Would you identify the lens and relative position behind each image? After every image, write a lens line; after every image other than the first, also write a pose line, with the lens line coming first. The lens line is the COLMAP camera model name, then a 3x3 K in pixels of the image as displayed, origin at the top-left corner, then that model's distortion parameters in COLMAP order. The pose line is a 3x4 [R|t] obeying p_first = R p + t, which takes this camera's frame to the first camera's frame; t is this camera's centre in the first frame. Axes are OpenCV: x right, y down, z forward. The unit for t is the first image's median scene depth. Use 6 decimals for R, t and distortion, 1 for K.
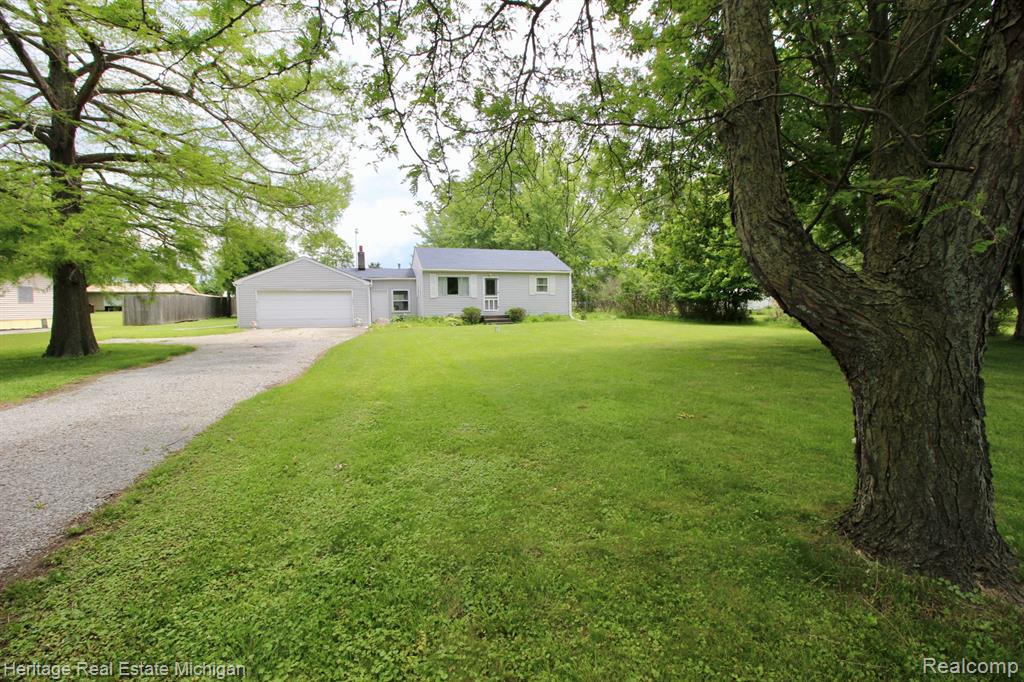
lens RADIAL K [[474.3, 0, 508.8], [0, 474.3, 340.8], [0, 0, 1]] dist [-0.005505, -0.009647]
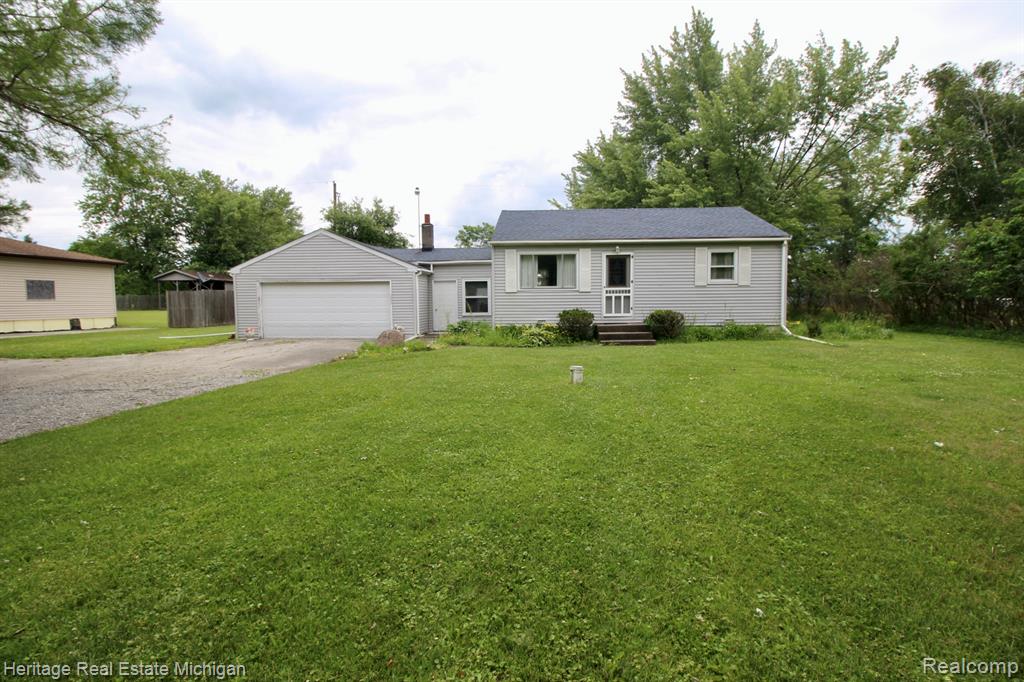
lens RADIAL K [[474.3, 0, 515.5], [0, 474.3, 338.1], [0, 0, 1]] dist [-0.005505, -0.009647]
pose [[0.931994, 0.029614, -0.361263, 0.050158], [-0.028344, 0.999559, 0.008816, -0.039167], [0.361365, 0.002023, 0.932422, 0.454686]]
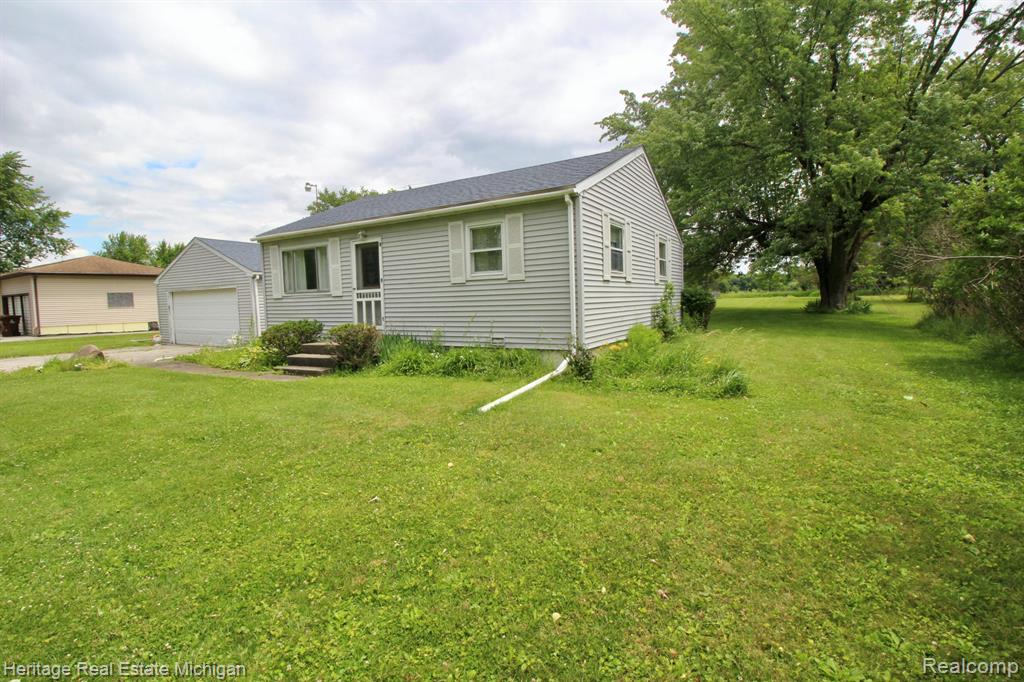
lens RADIAL K [[474.3, 0, 520.3], [0, 474.3, 332.0], [0, 0, 1]] dist [-0.005505, -0.009647]
pose [[0.665366, 0.041950, -0.745338, 0.324870], [-0.039985, 0.998989, 0.020532, -0.073275], [0.745446, 0.016141, 0.666370, 0.833335]]
